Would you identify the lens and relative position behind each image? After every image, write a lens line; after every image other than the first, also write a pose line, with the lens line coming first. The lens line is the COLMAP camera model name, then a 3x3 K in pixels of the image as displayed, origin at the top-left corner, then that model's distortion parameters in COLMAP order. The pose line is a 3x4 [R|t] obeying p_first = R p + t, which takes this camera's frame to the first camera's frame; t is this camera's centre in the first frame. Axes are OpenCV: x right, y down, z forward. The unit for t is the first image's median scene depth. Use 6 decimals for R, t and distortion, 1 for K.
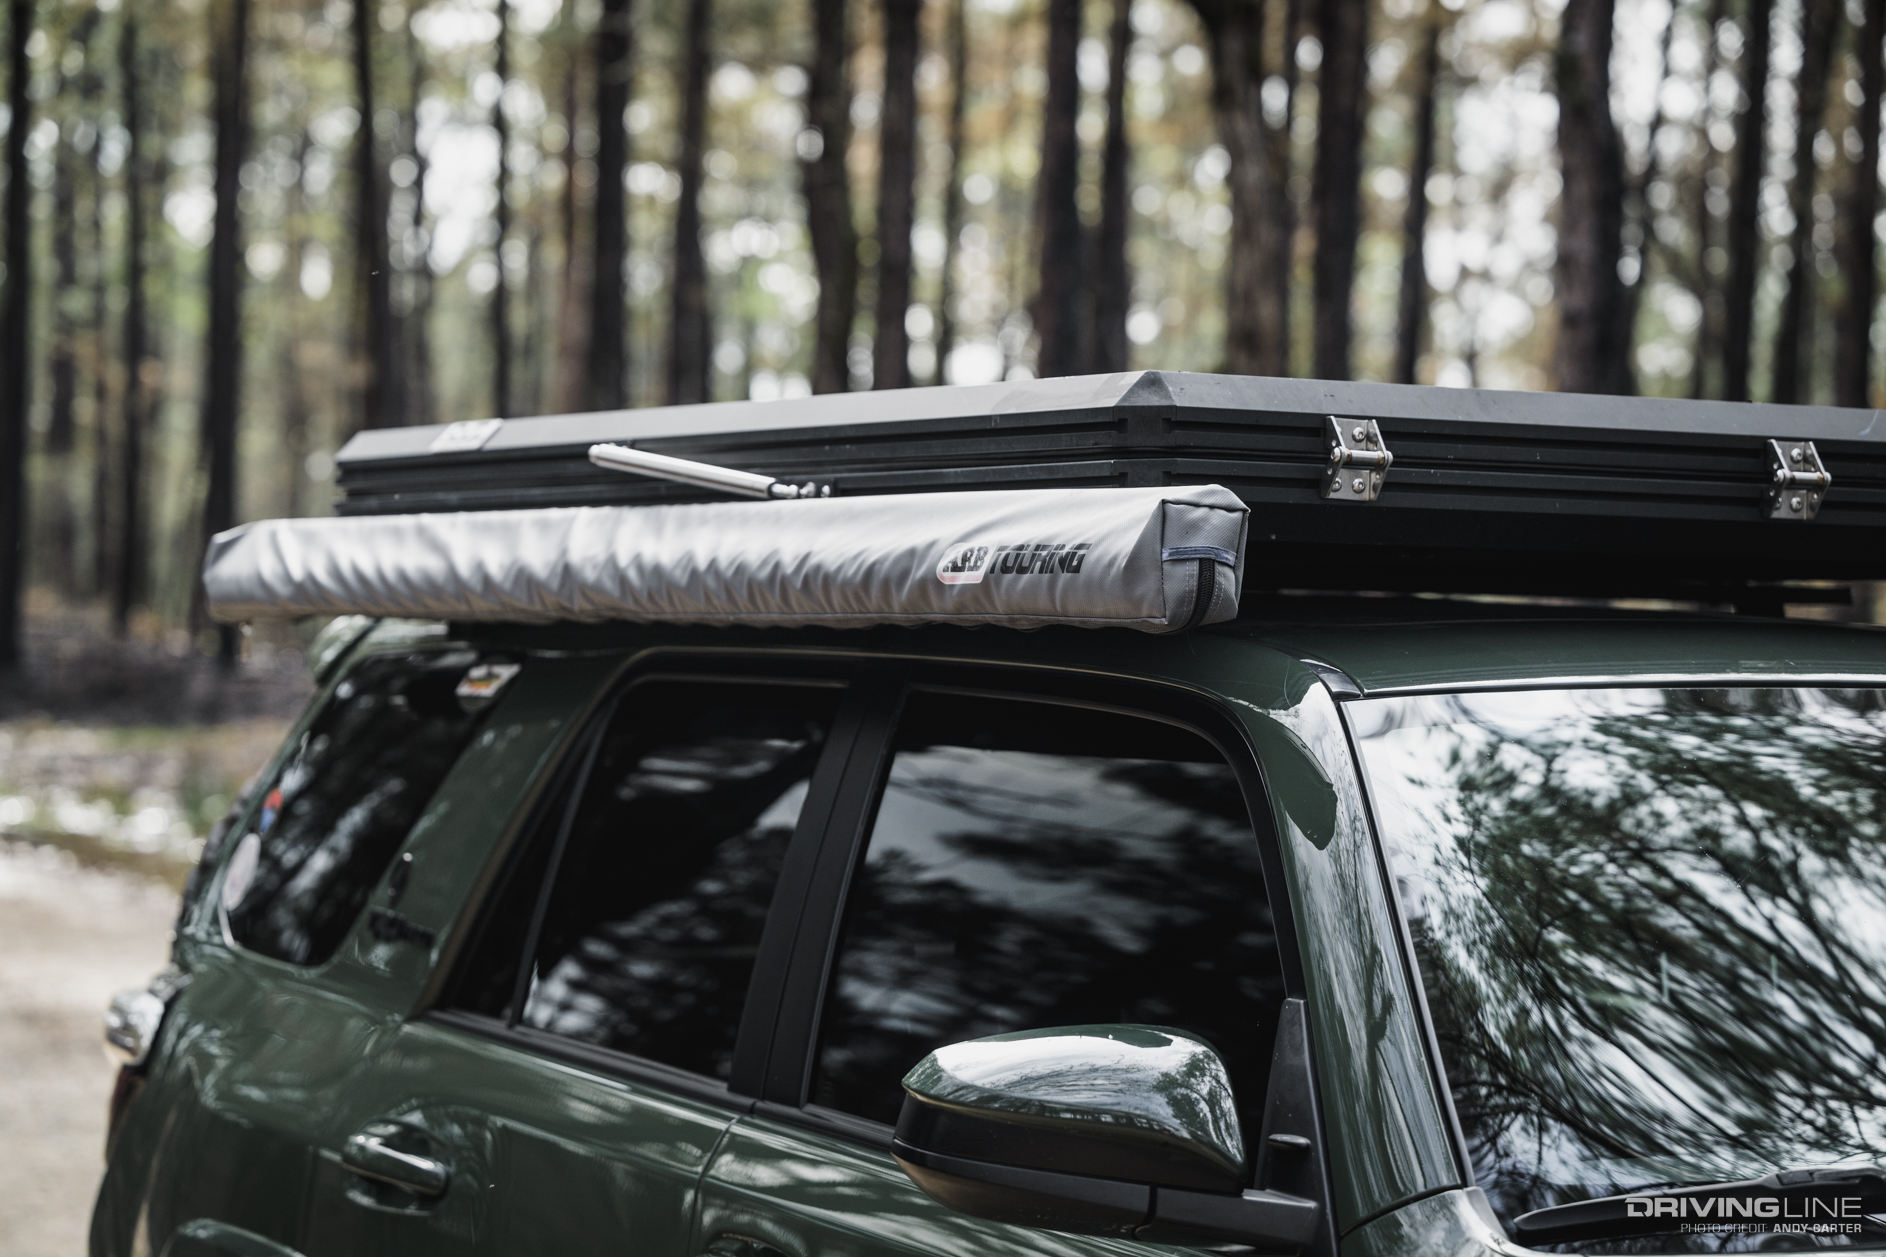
lens RADIAL K [[4845.7, 0, 942.8], [0, 4845.7, 627.8], [0, 0, 1]] dist [0.079513, 0.000000]
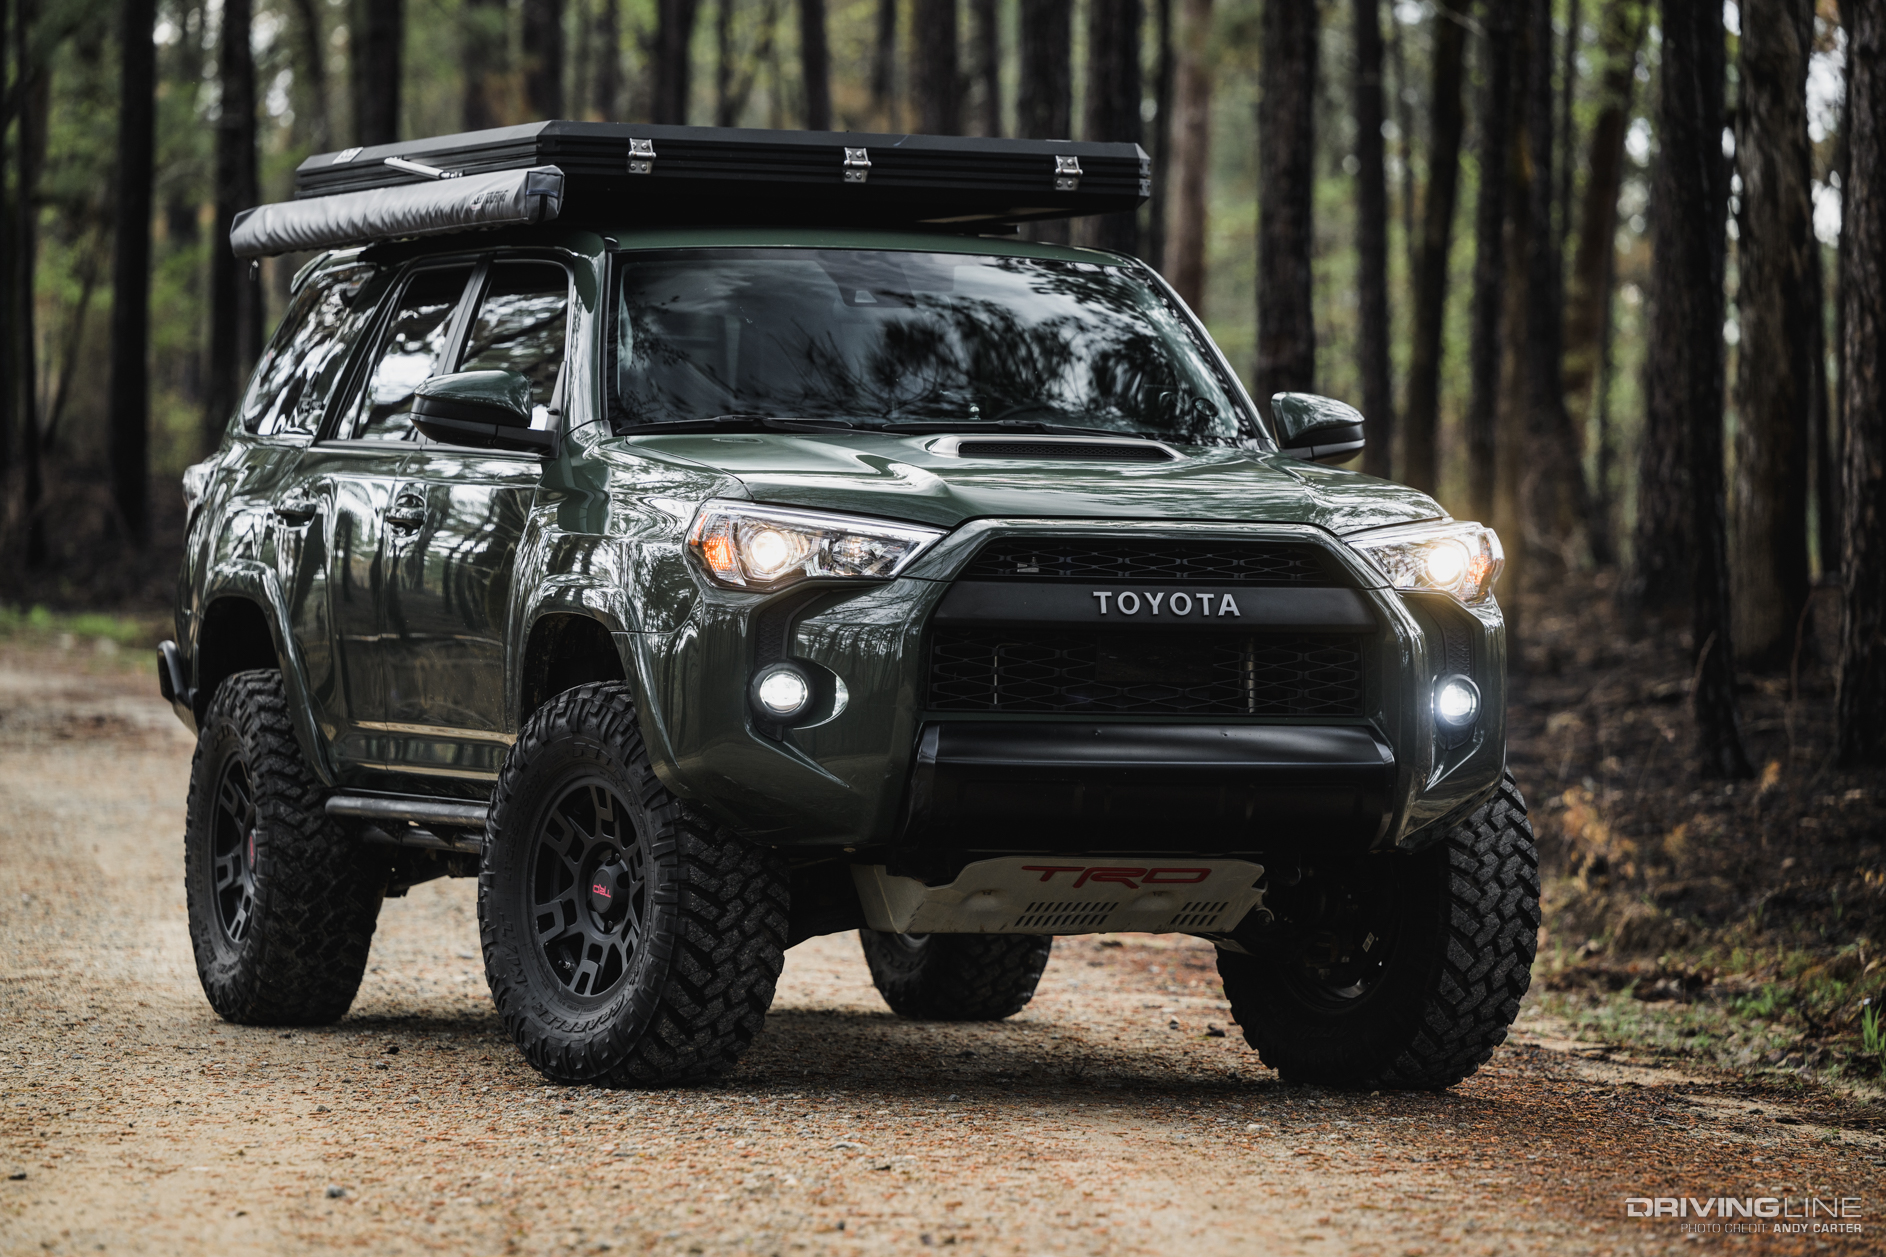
lens RADIAL K [[8388.8, 0, 943.3], [0, 8388.8, 628.5], [0, 0, 1]] dist [1.667540, 0.000000]
pose [[0.980510, -0.012406, -0.196077, 1.024713], [0.013296, 0.999906, 0.003221, 0.183918], [0.196019, -0.005766, 0.980583, -3.021013]]
